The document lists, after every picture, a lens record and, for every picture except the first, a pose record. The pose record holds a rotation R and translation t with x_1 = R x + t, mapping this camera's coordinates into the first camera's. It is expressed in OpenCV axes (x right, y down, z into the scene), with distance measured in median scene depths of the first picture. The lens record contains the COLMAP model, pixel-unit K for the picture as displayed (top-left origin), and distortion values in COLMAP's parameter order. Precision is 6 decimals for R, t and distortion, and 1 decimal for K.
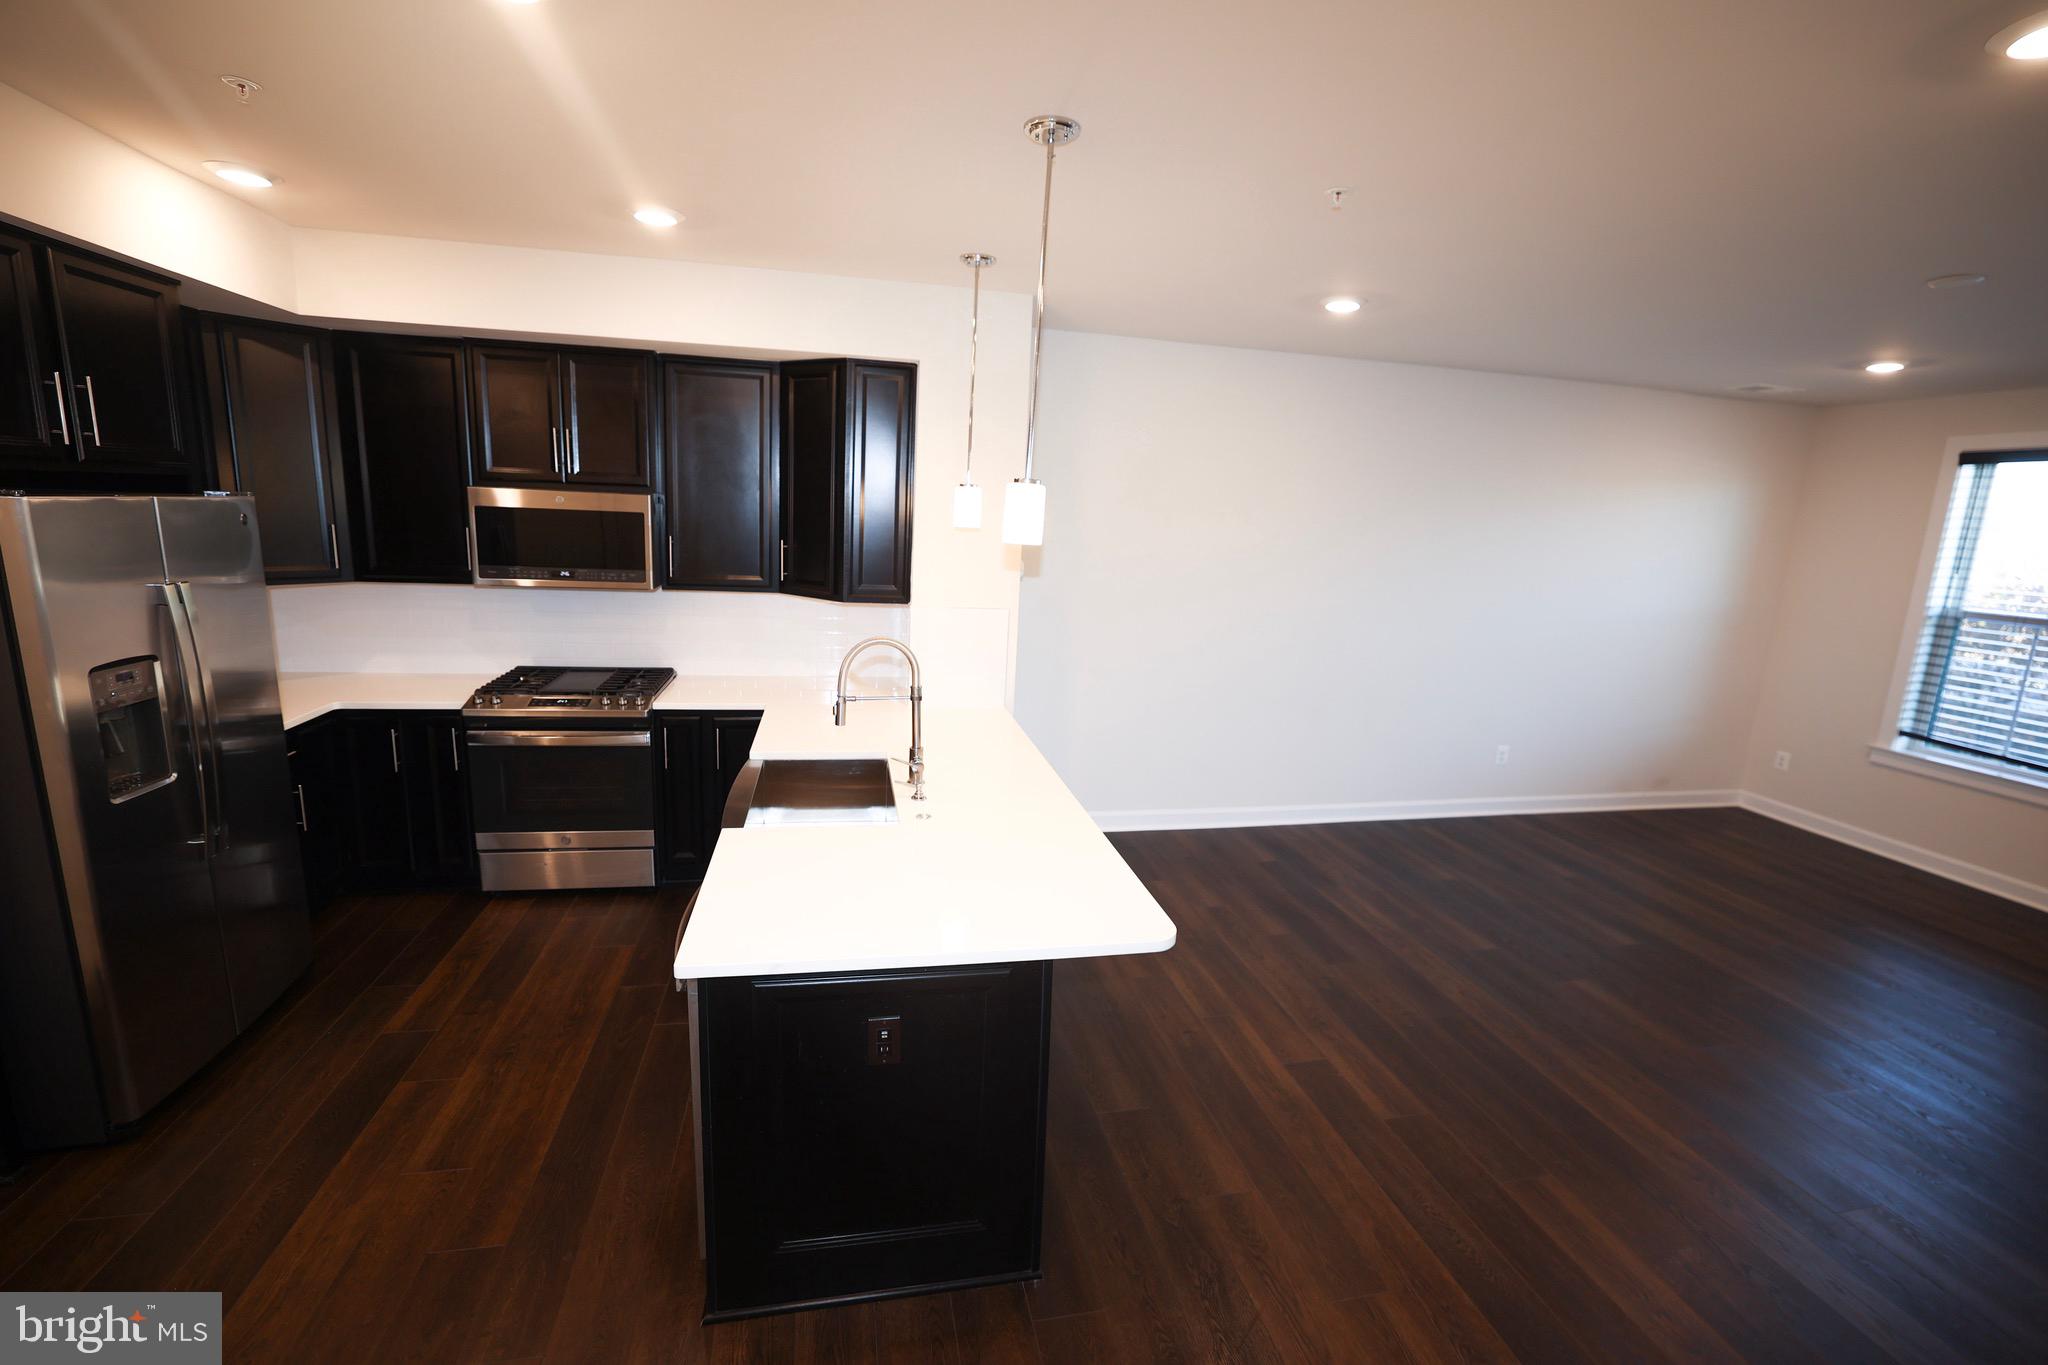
lens RADIAL K [[846.0, 0, 1024.0], [0, 846.0, 682.5], [0, 0, 1]] dist [-0.026883, 0.000071]
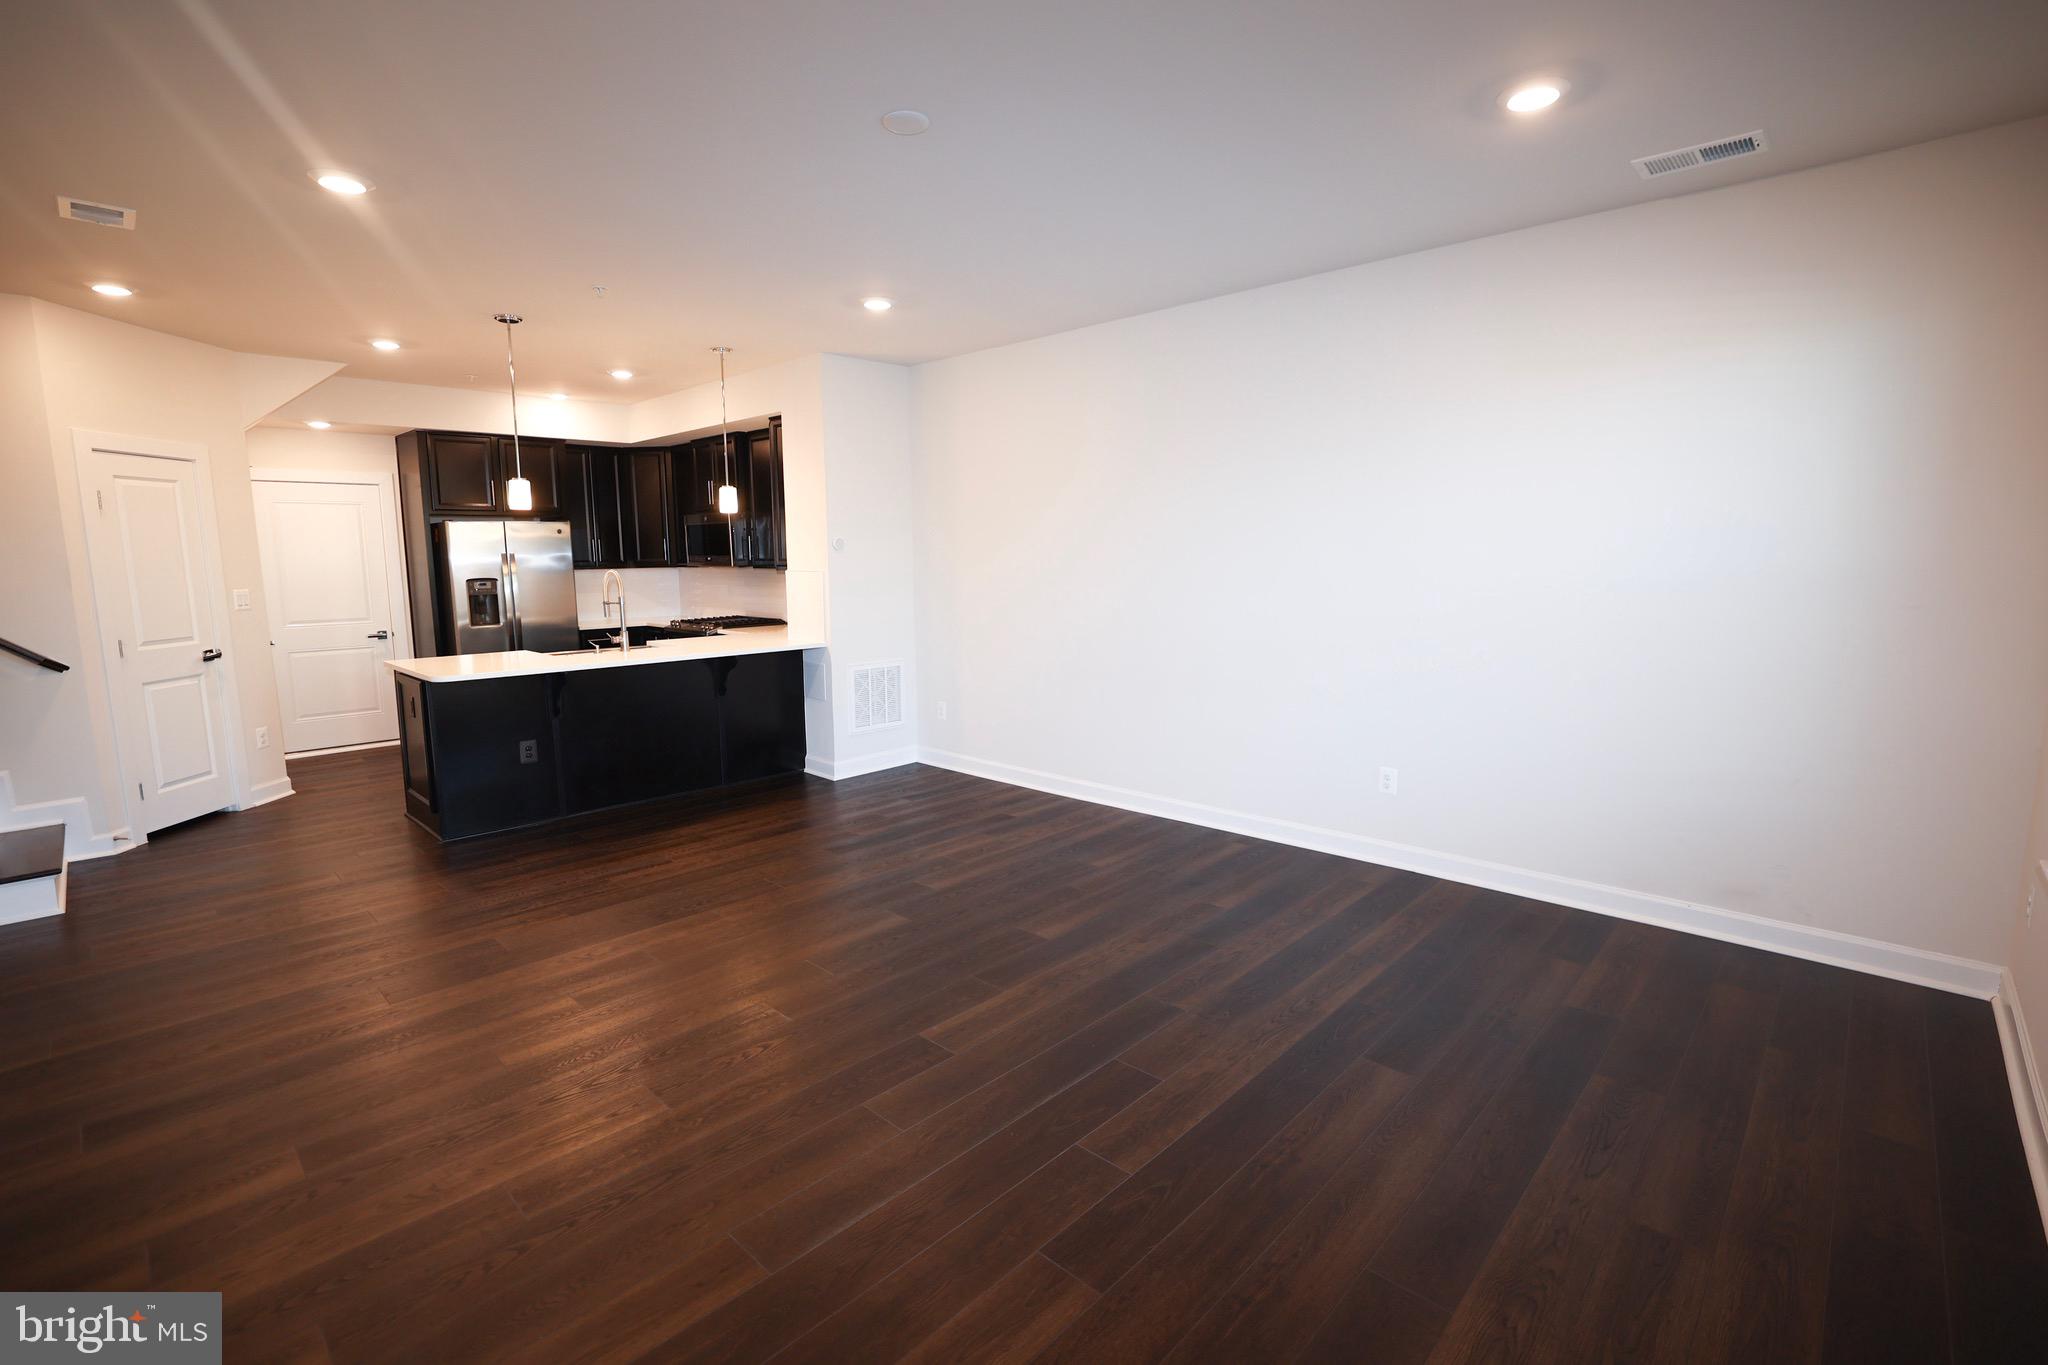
lens RADIAL K [[935.3, 0, 1024.0], [0, 935.3, 682.5], [0, 0, 1]] dist [-0.028988, 0.000728]
pose [[0.557334, 0.061188, -0.828030, 1.559681], [-0.127691, 0.991733, -0.012661, 0.077967], [0.820411, 0.112789, 0.560540, 0.442393]]
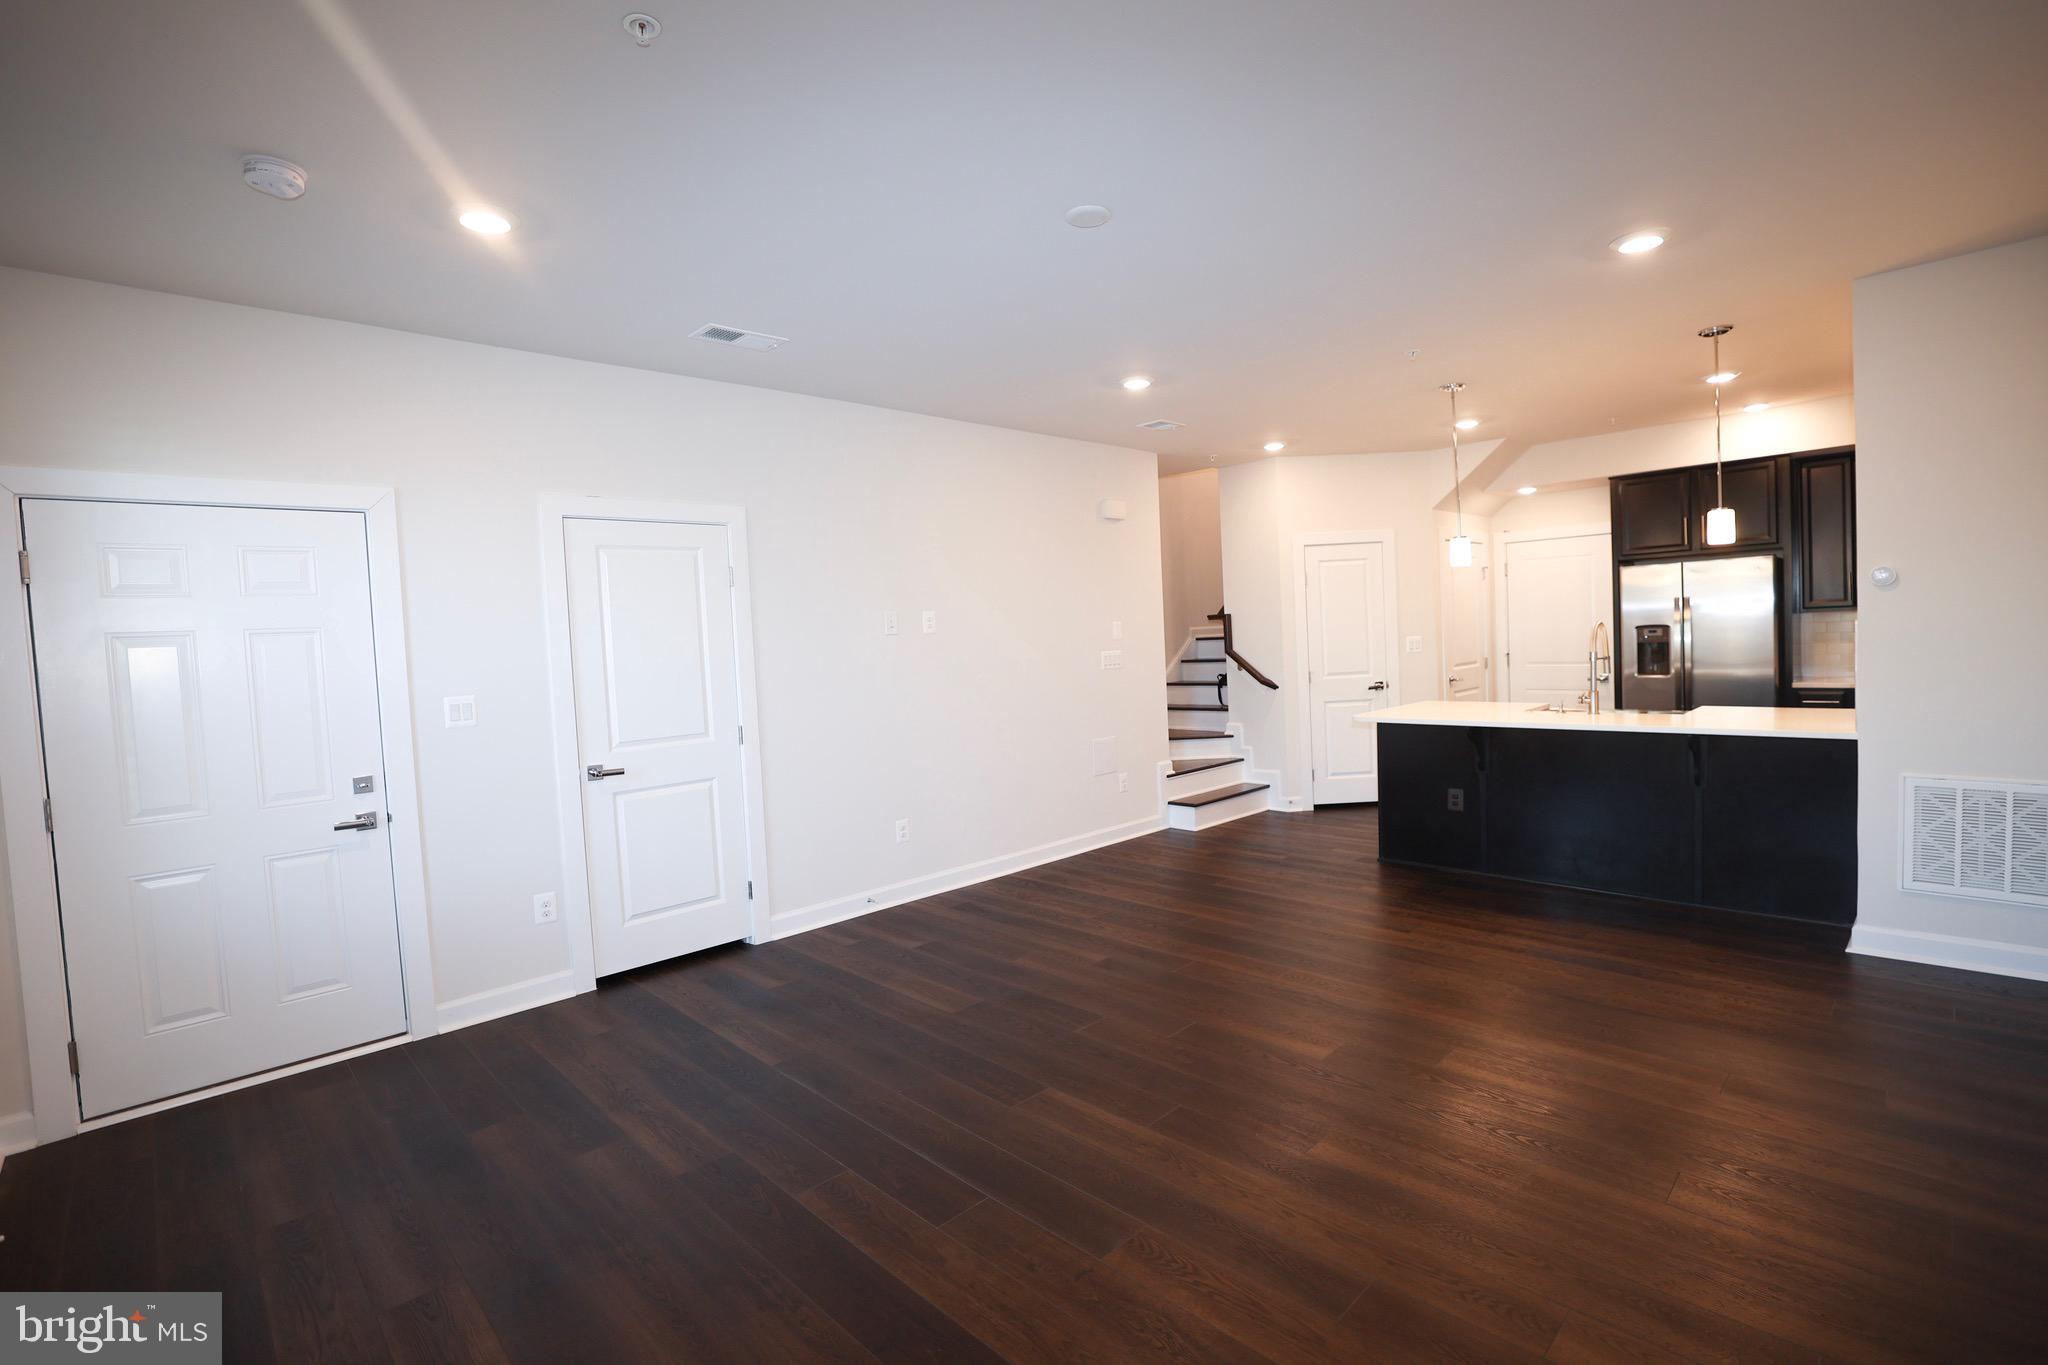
lens RADIAL K [[935.3, 0, 1024.0], [0, 935.3, 682.5], [0, 0, 1]] dist [-0.028988, 0.000728]
pose [[-0.852318, 0.020153, -0.522635, 1.316157], [-0.095047, 0.976651, 0.192665, -0.137665], [0.514315, 0.213887, -0.830502, 1.458028]]
